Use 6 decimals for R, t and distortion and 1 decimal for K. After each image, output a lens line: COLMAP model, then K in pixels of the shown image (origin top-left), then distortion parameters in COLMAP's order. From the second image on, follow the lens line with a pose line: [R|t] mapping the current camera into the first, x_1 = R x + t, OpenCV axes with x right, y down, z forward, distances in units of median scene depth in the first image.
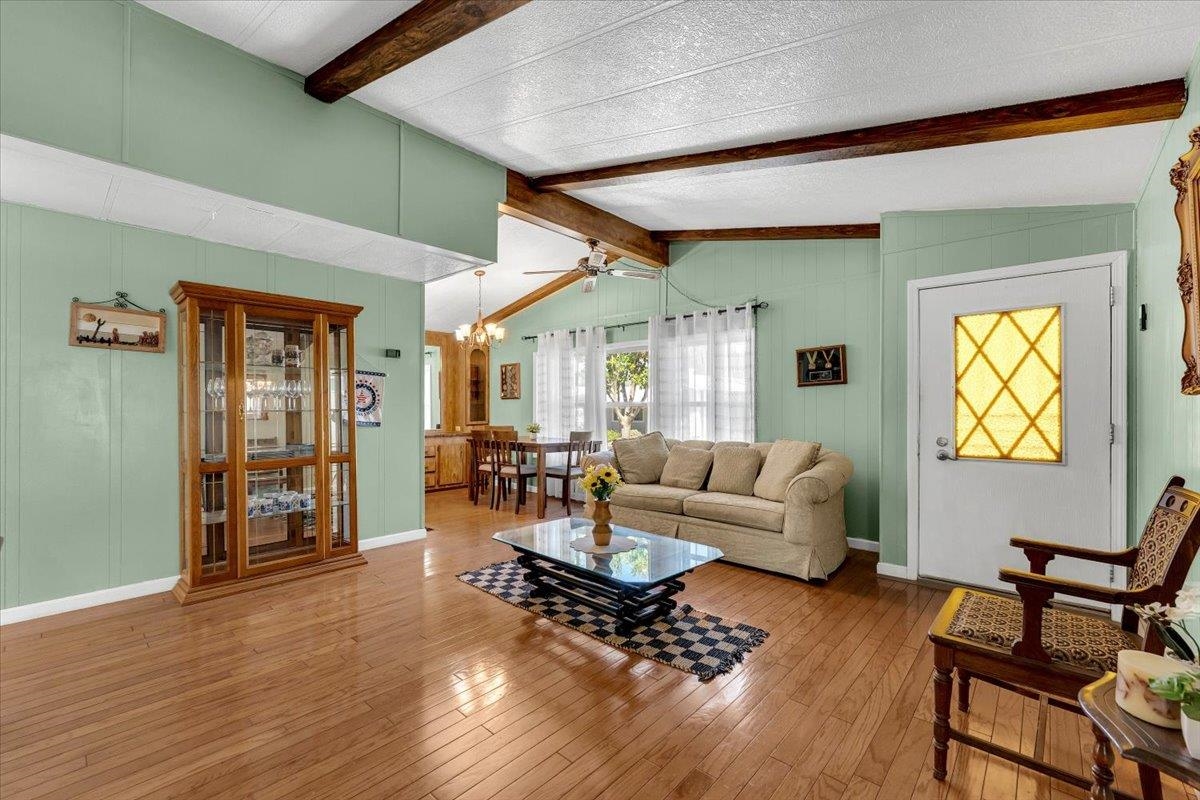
lens RADIAL K [[491.9, 0, 587.7], [0, 491.9, 402.4], [0, 0, 1]] dist [-0.003848, -0.000513]
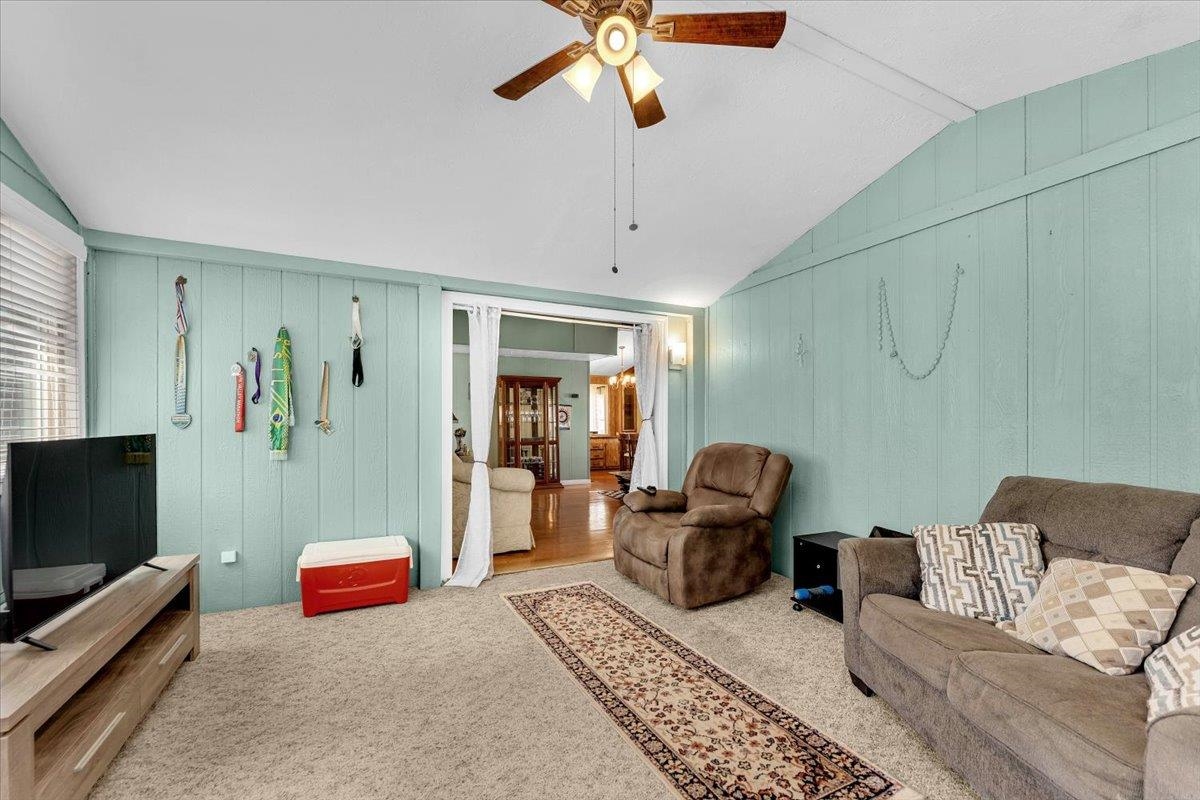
lens RADIAL K [[491.9, 0, 603.9], [0, 491.9, 412.1], [0, 0, 1]] dist [-0.003848, -0.000513]
pose [[0.935077, -0.009820, -0.354308, 0.527063], [0.006853, 0.999930, -0.009627, -0.007123], [0.354377, 0.006574, 0.935079, -1.051734]]
